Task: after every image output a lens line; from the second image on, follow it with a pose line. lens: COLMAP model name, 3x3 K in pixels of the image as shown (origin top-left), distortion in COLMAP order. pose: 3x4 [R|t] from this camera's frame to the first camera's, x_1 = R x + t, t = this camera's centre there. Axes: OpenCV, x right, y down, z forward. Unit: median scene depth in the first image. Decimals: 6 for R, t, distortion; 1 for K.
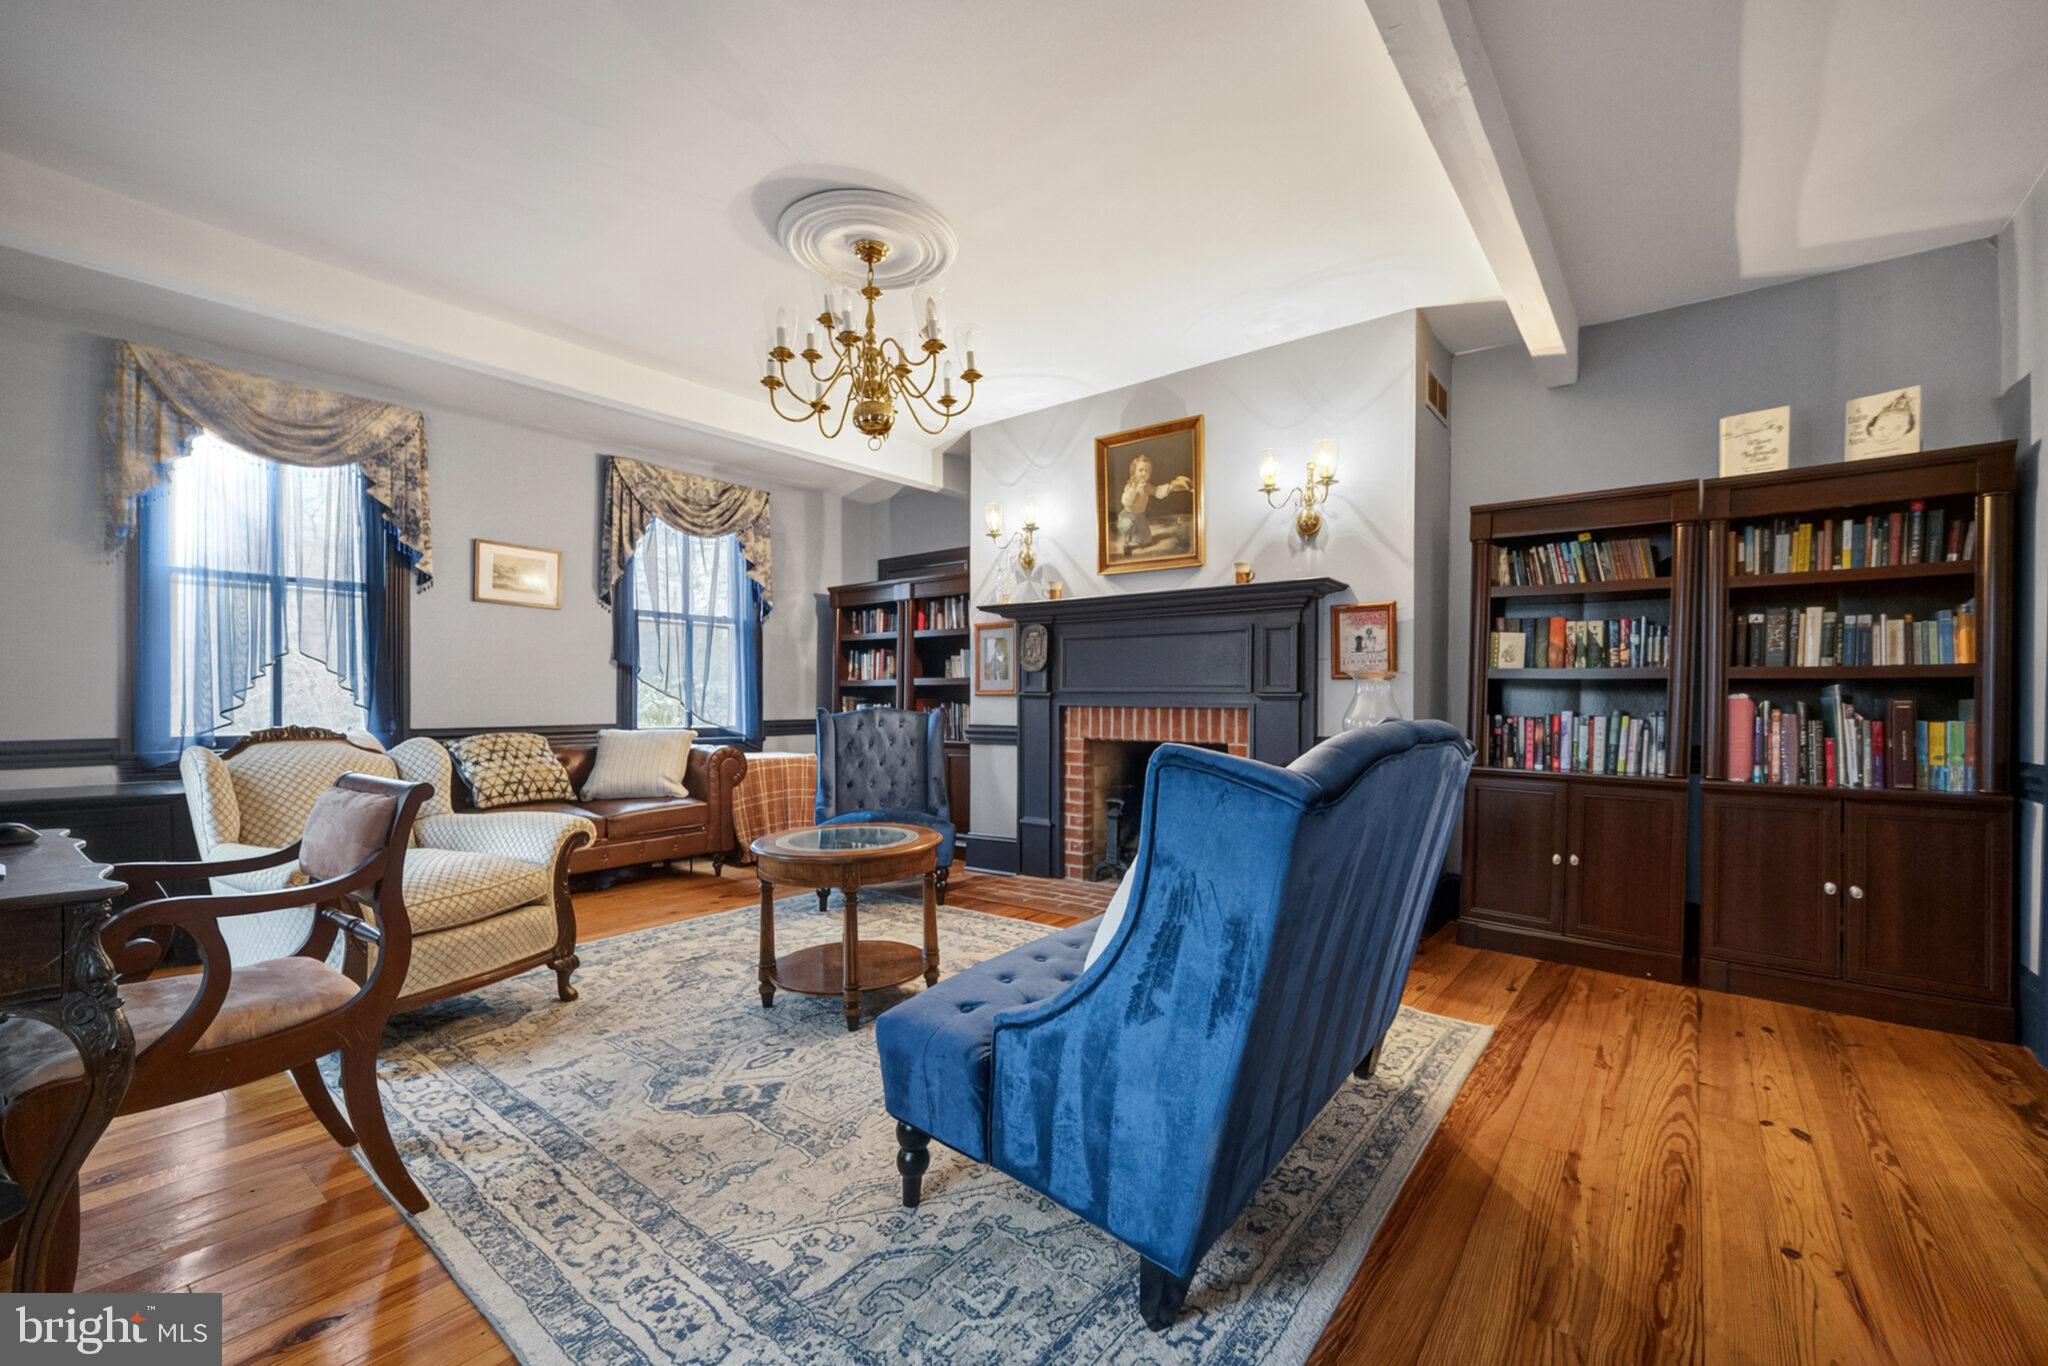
lens RADIAL K [[837.5, 0, 1048.4], [0, 837.5, 702.4], [0, 0, 1]] dist [-0.010806, -0.000450]
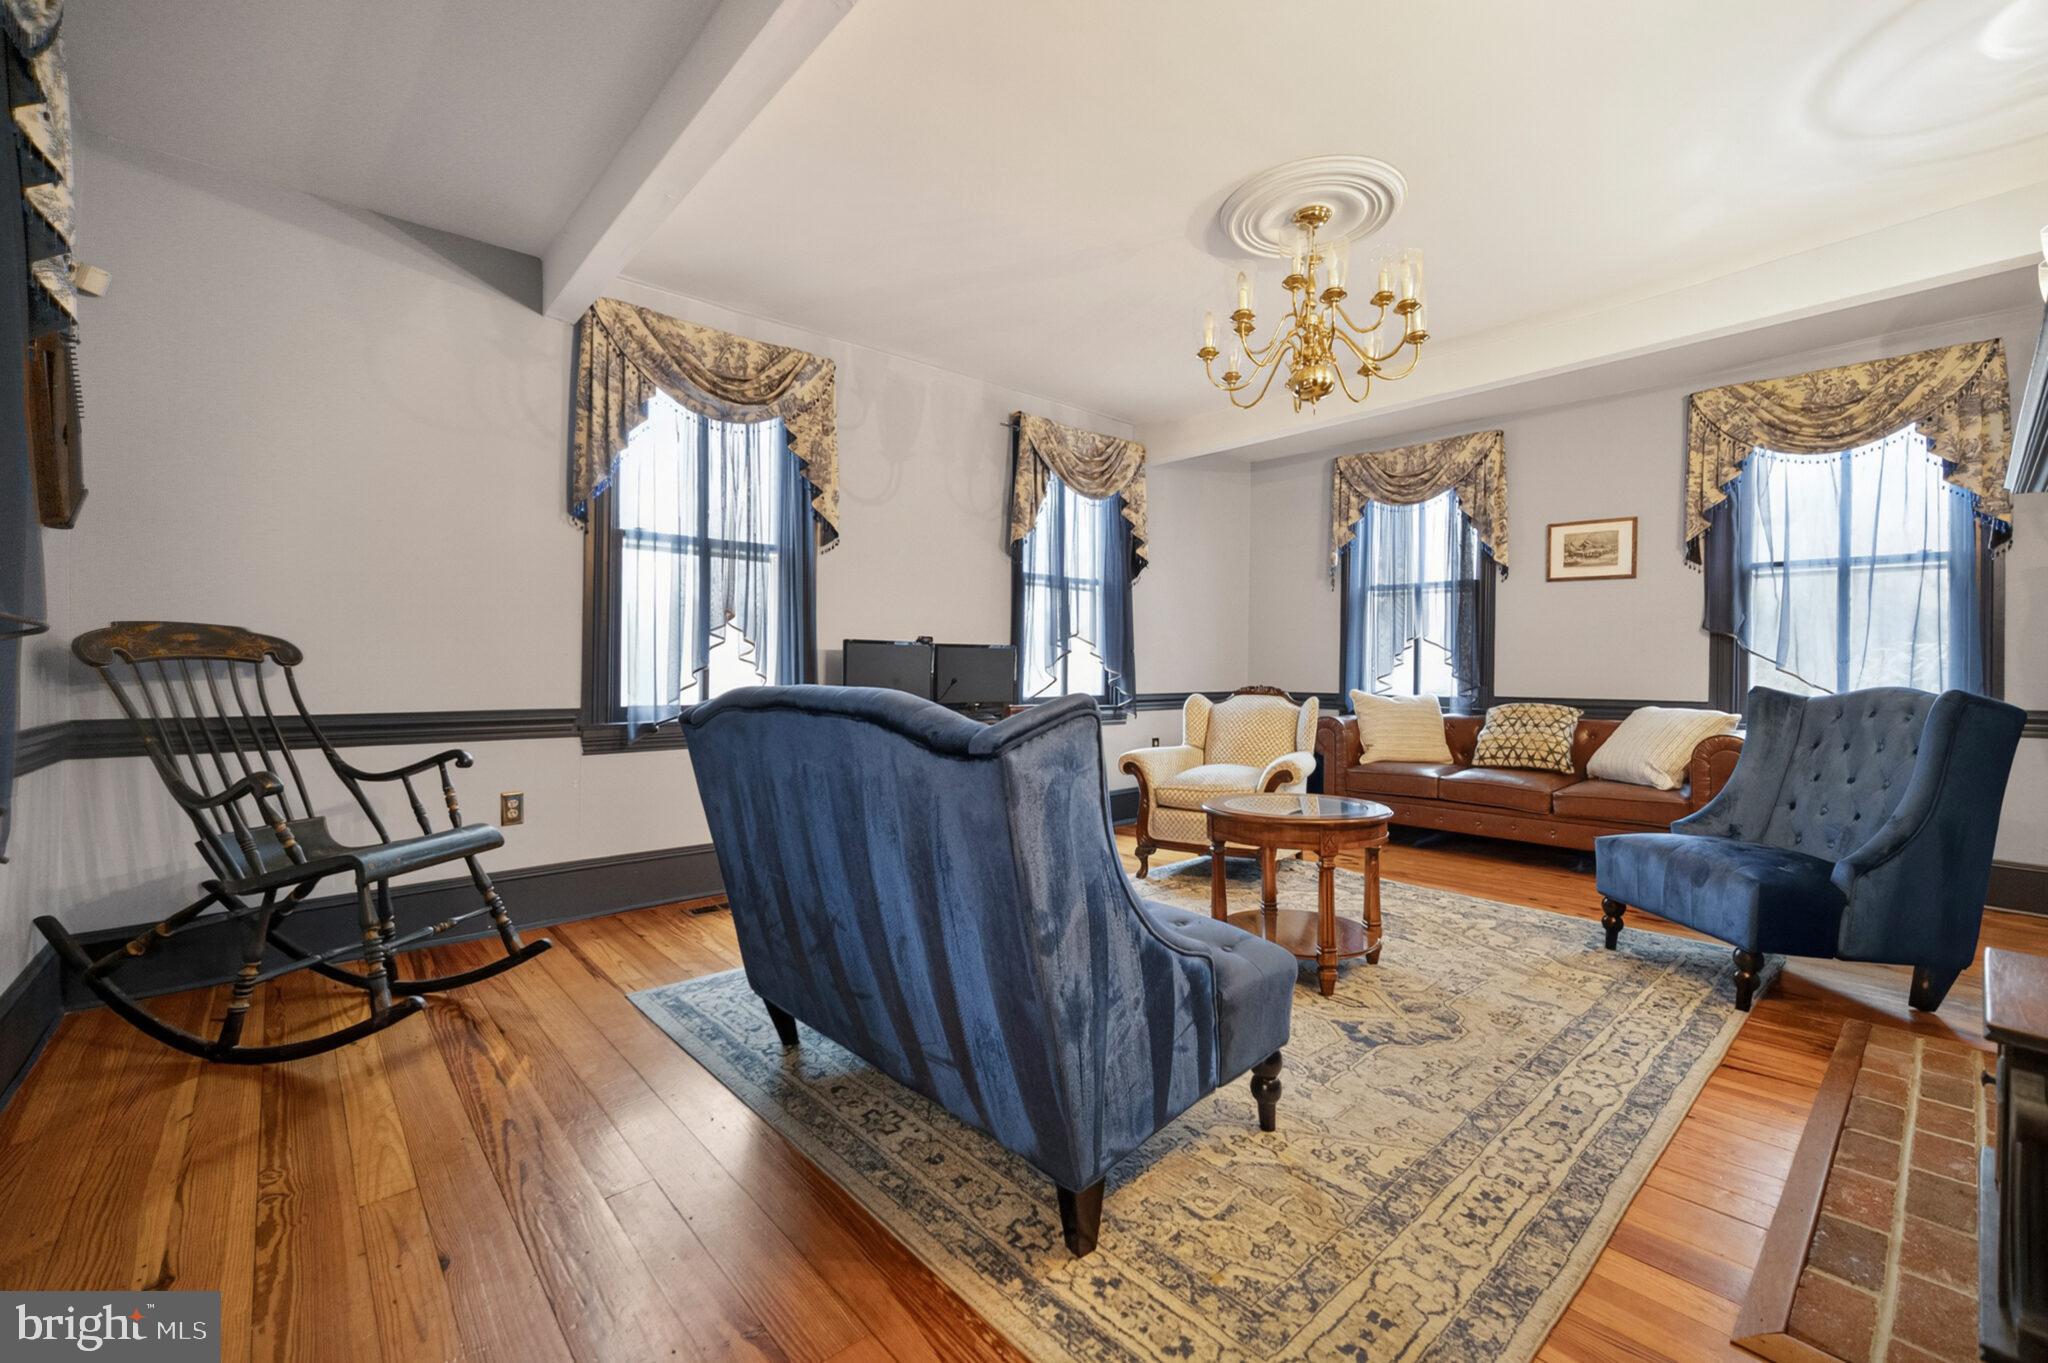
lens RADIAL K [[837.5, 0, 1029.1], [0, 837.5, 671.2], [0, 0, 1]] dist [-0.010806, -0.000450]
pose [[-0.189114, 0.003721, -0.981948, 0.597512], [-0.007308, 0.999960, 0.005197, -0.006224], [0.981928, 0.008159, -0.189079, 0.628342]]
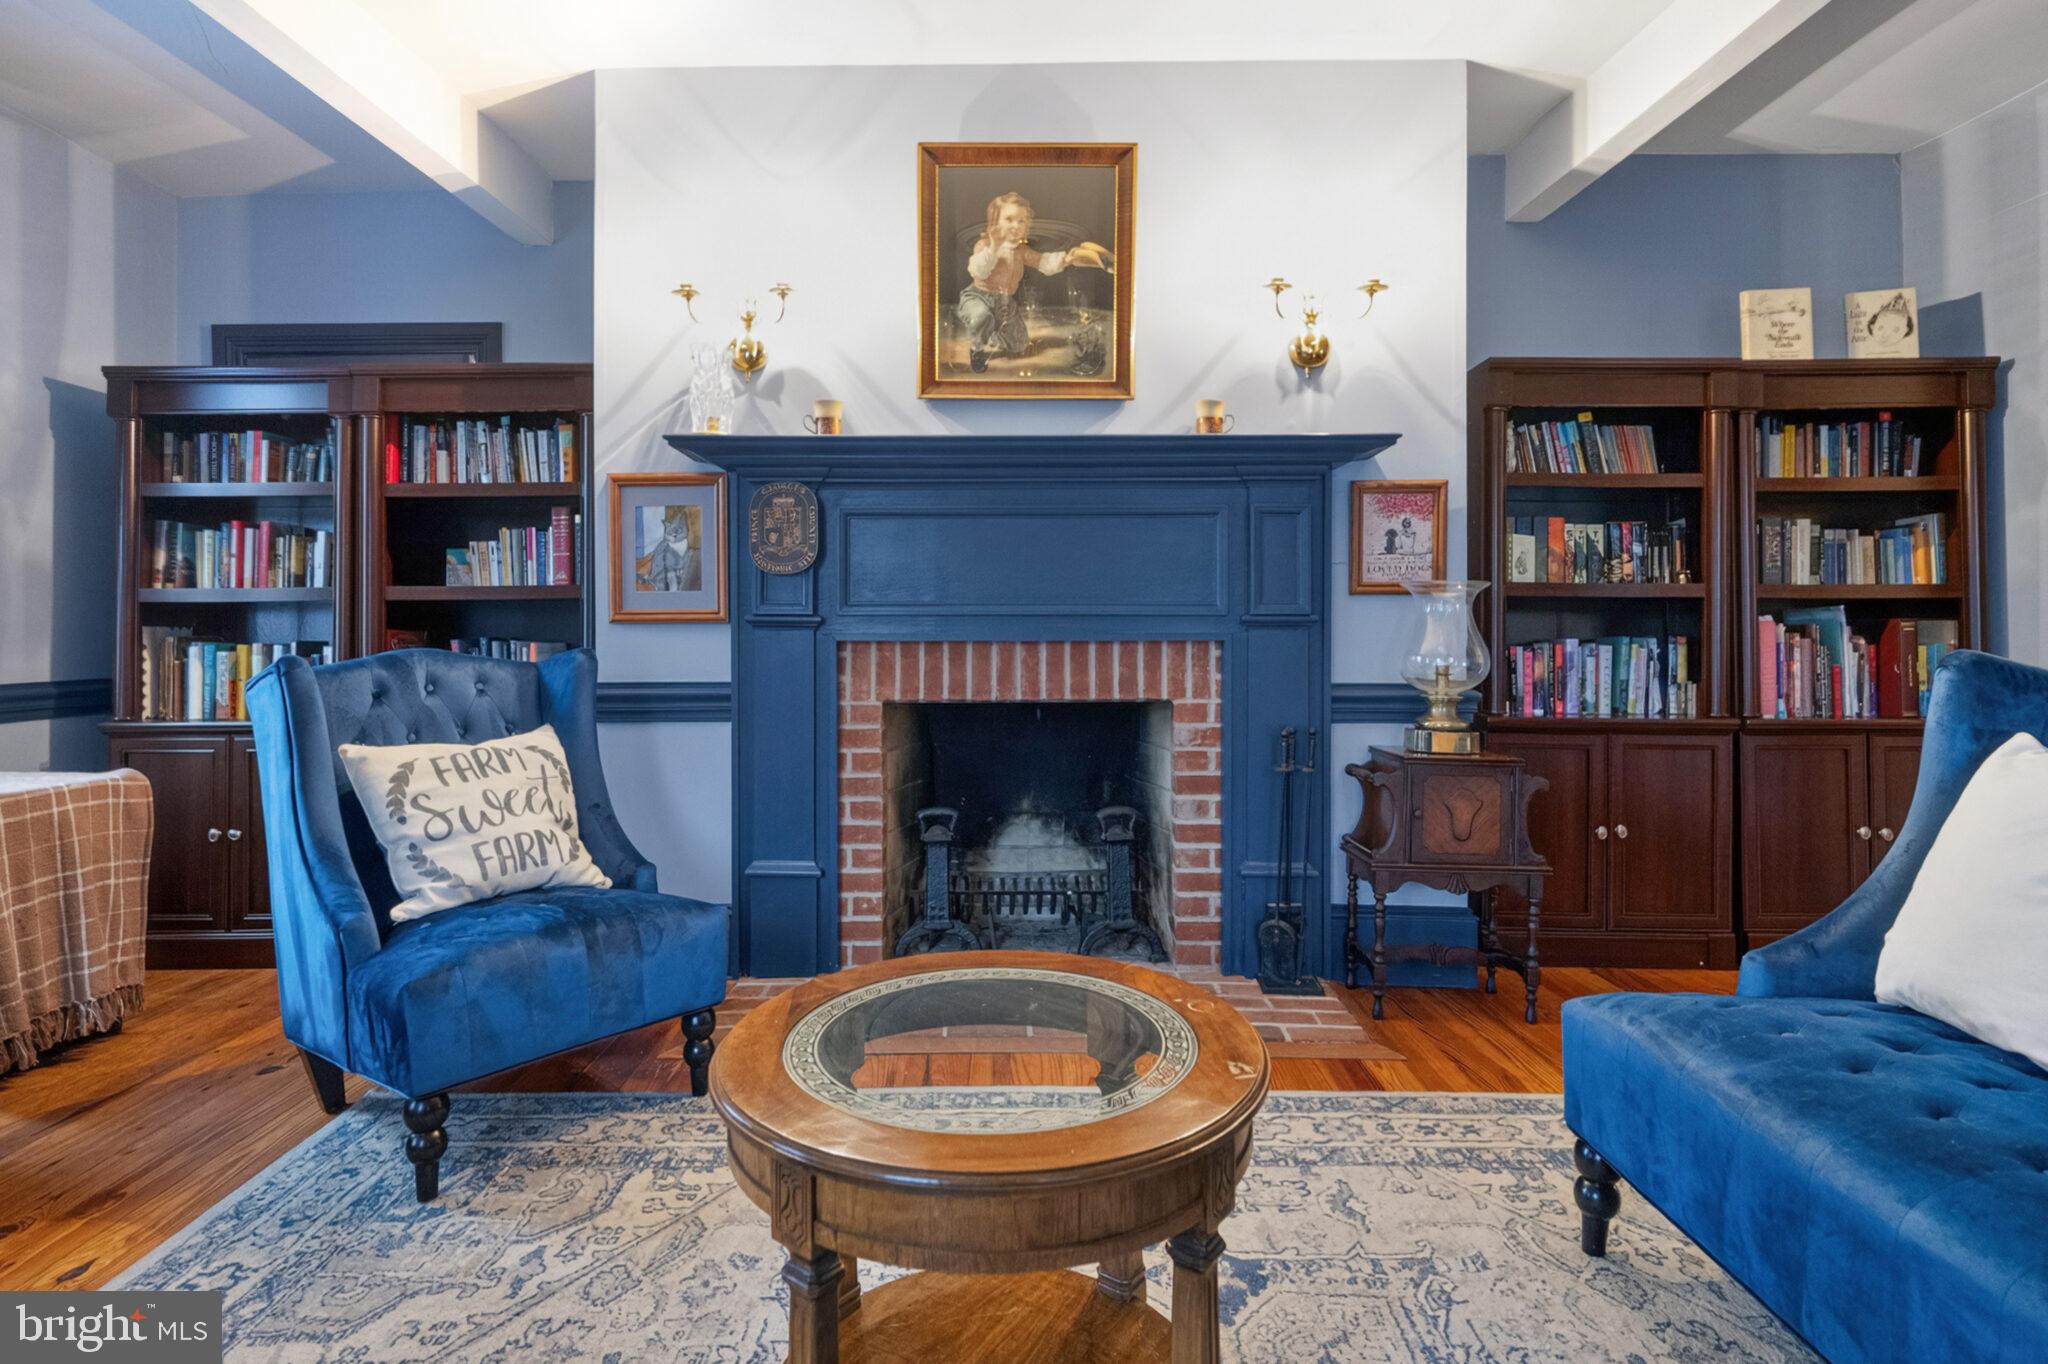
lens RADIAL K [[1081.3, 0, 1020.2], [0, 1081.3, 623.9], [0, 0, 1]] dist [-0.007121, -0.000758]
pose [[0.793633, -0.002862, 0.608391, -0.356640], [0.008945, 0.999936, -0.006965, -0.000881], [-0.608332, 0.010970, 0.793607, 0.463523]]
